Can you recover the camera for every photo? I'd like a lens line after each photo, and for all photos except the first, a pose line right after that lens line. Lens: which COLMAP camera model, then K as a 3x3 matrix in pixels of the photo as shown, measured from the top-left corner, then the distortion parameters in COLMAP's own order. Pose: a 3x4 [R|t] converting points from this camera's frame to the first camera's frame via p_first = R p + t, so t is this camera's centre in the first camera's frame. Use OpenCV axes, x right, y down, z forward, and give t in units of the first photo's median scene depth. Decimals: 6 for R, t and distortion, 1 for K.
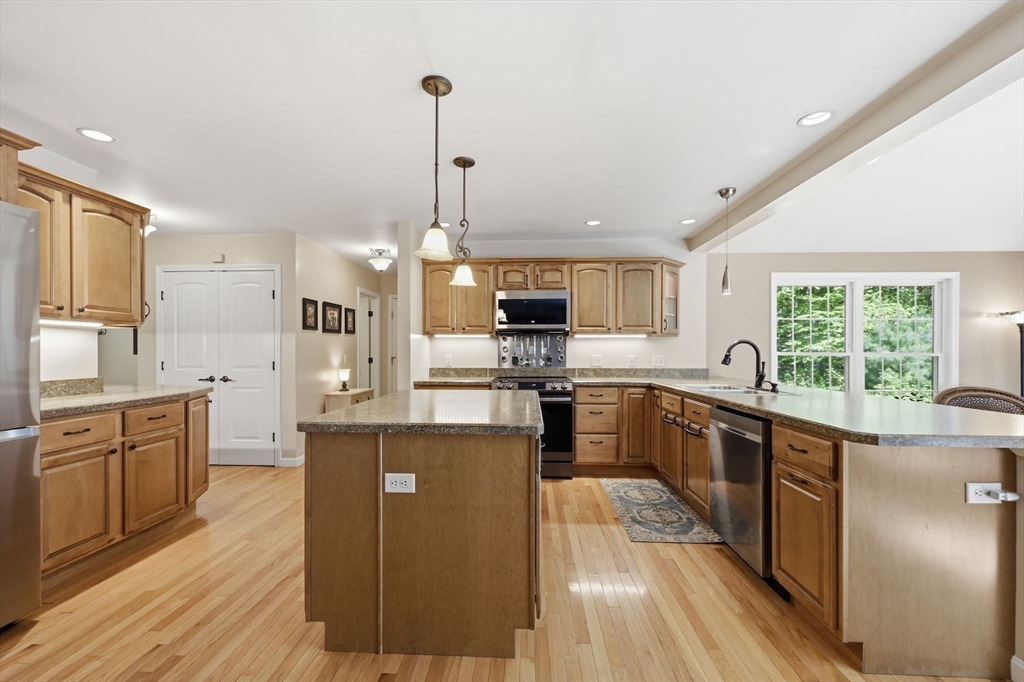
lens RADIAL K [[419.4, 0, 507.0], [0, 419.4, 347.7], [0, 0, 1]] dist [0.001484, 0.000988]
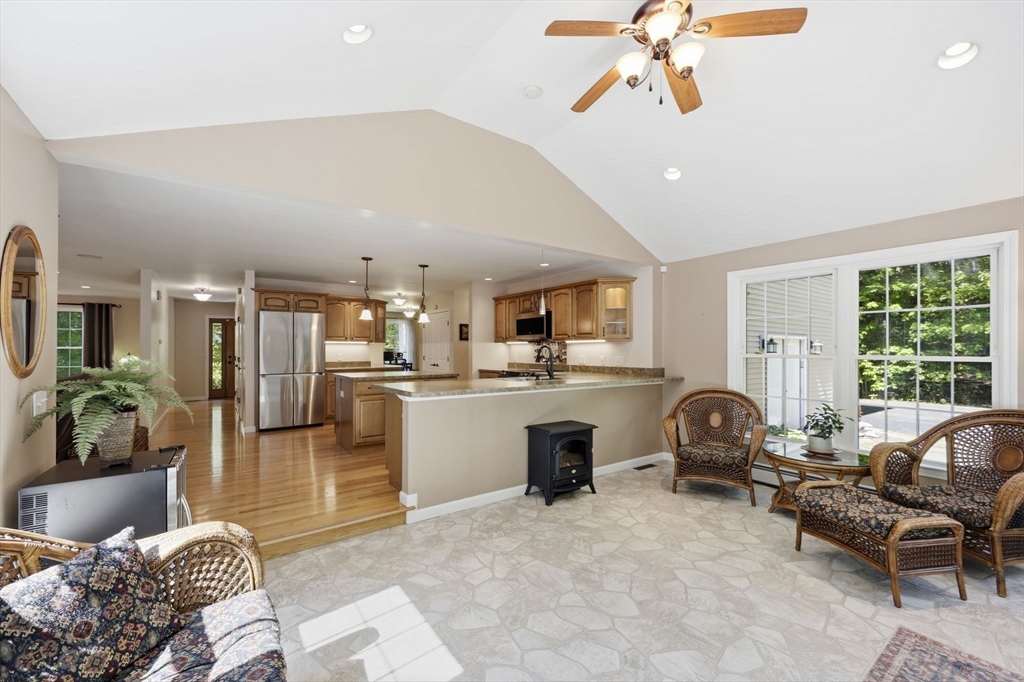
lens RADIAL K [[419.4, 0, 525.1], [0, 419.4, 348.8], [0, 0, 1]] dist [0.001484, 0.000988]
pose [[0.634050, -0.003731, -0.773283, 1.433883], [0.006606, 0.999978, 0.000591, -0.006929], [0.773263, -0.005483, 0.634061, 0.025218]]
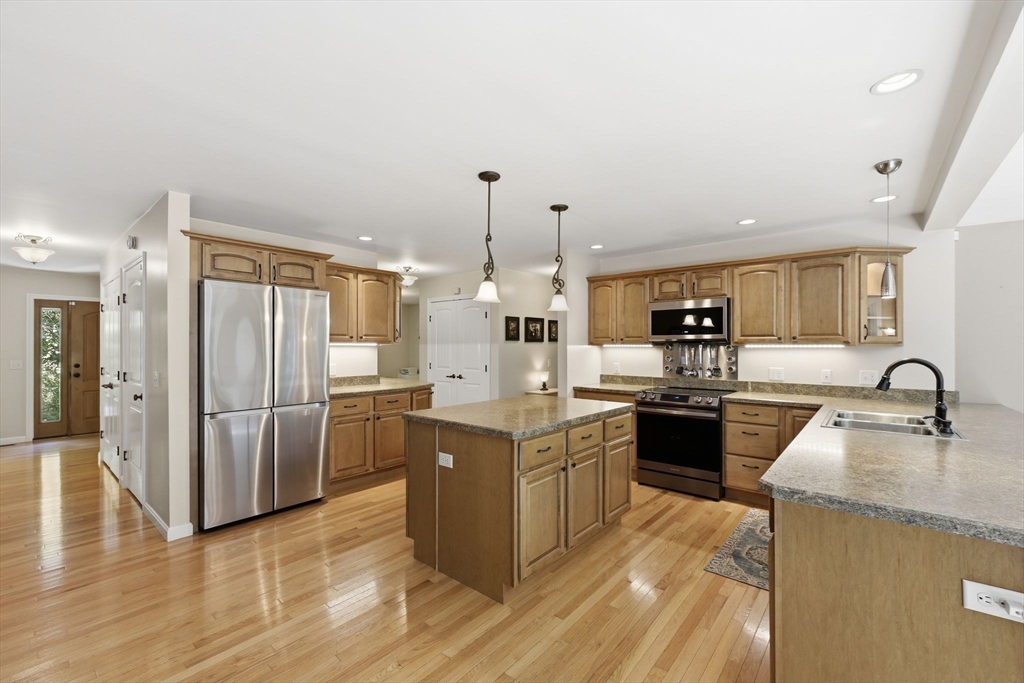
lens RADIAL K [[419.4, 0, 512.7], [0, 419.4, 342.6], [0, 0, 1]] dist [0.001484, 0.000988]
pose [[0.801975, -0.005041, -0.597336, 0.374225], [0.002230, 0.999983, -0.005445, -0.038650], [0.597353, 0.003035, 0.801973, -0.024660]]
